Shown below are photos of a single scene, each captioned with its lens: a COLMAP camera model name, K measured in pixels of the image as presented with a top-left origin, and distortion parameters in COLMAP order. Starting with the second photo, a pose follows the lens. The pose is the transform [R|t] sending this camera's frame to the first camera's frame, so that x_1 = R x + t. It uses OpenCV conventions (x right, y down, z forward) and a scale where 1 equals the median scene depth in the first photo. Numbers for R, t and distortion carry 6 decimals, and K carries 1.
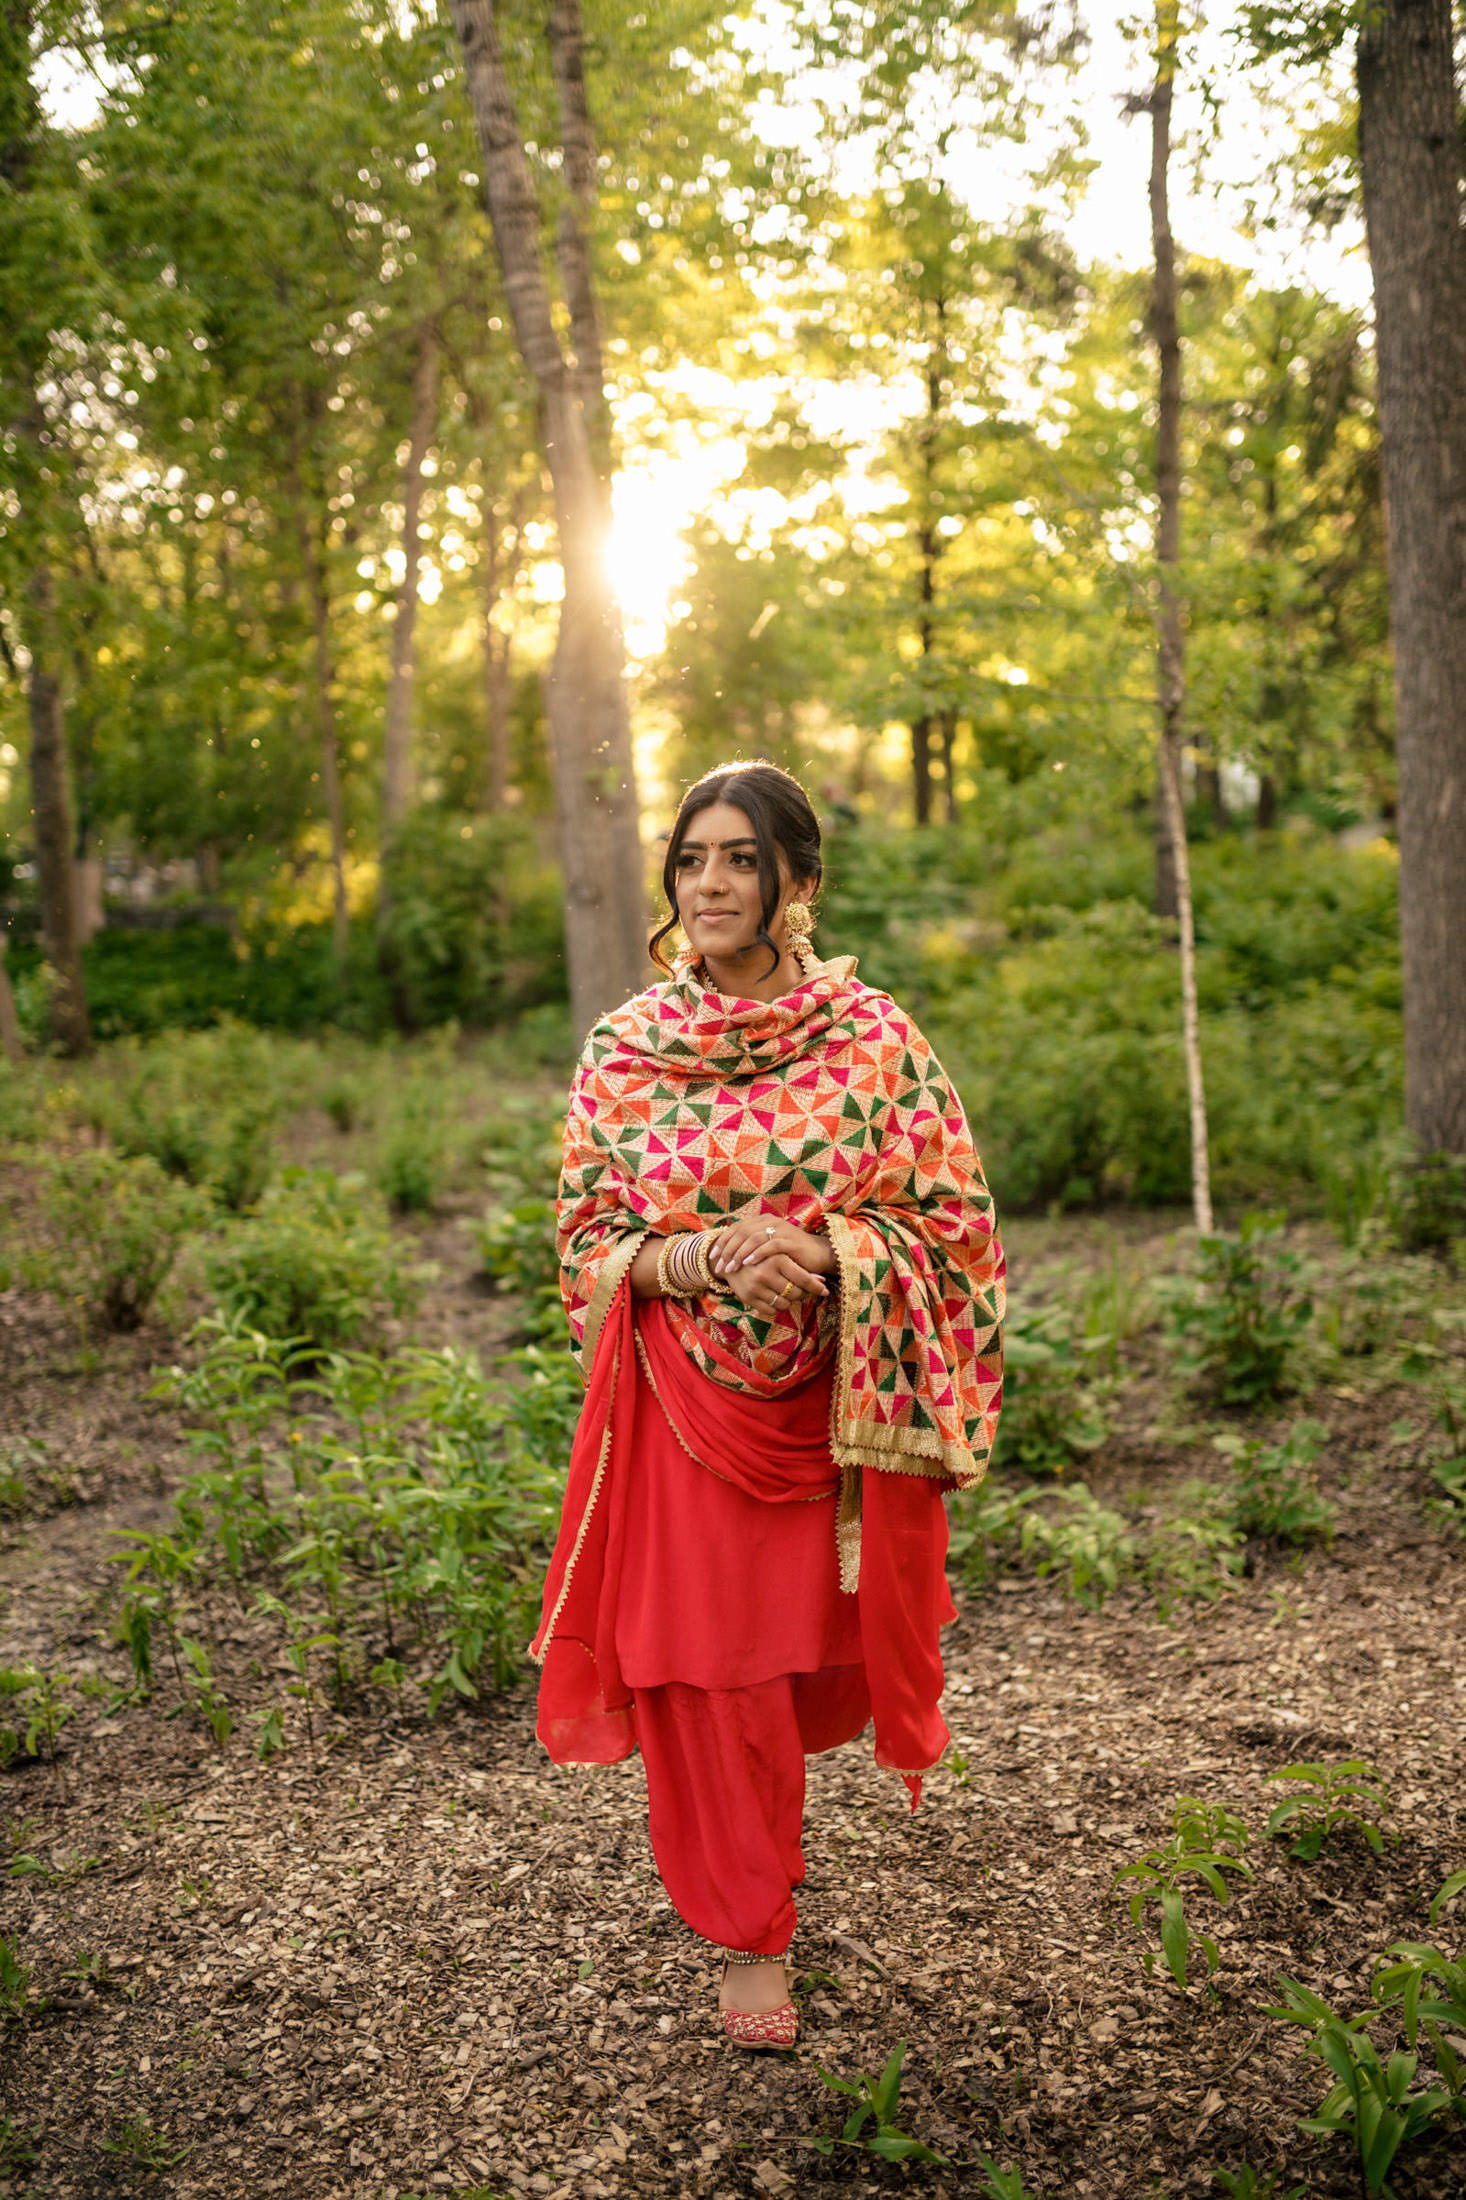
lens RADIAL K [[2143.3, 0, 696.4], [0, 2143.3, 1080.2], [0, 0, 1]] dist [-0.054901, 0.091202]
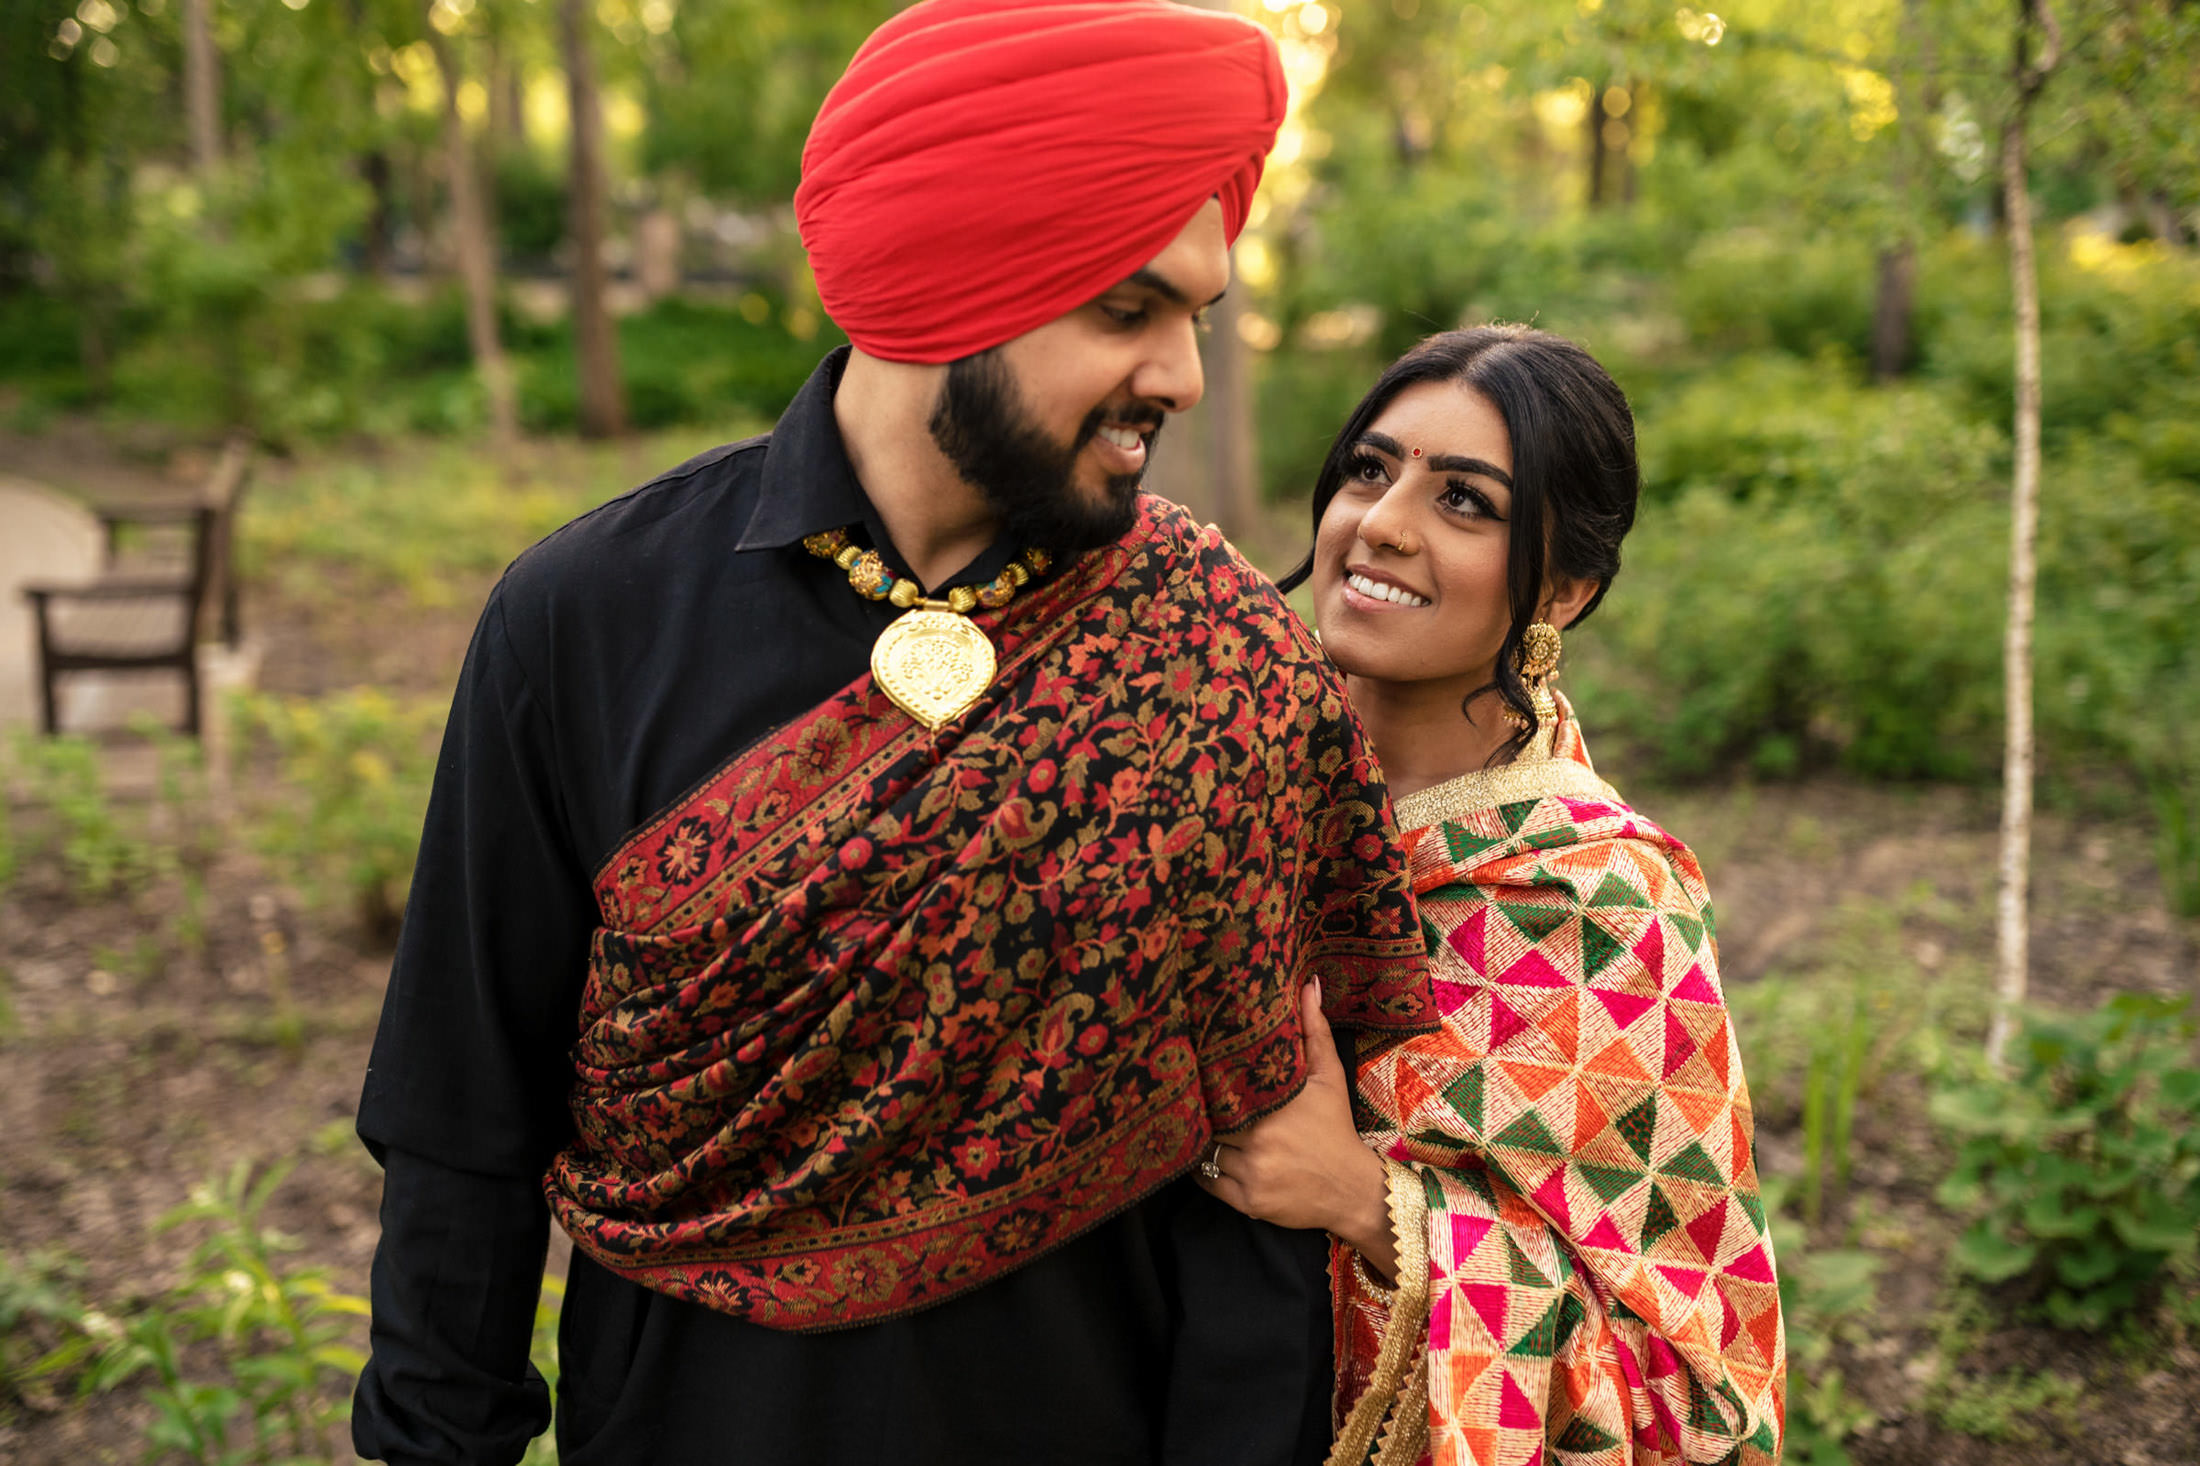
lens RADIAL K [[2156.7, 0, 1100.0], [0, 2156.7, 733.0], [0, 0, 1]] dist [-0.023453, 0.023970]
pose [[0.992963, 0.057408, -0.103583, 0.047387], [-0.043130, 0.989884, 0.135163, -0.082461], [0.110294, -0.129744, 0.985394, 0.462265]]
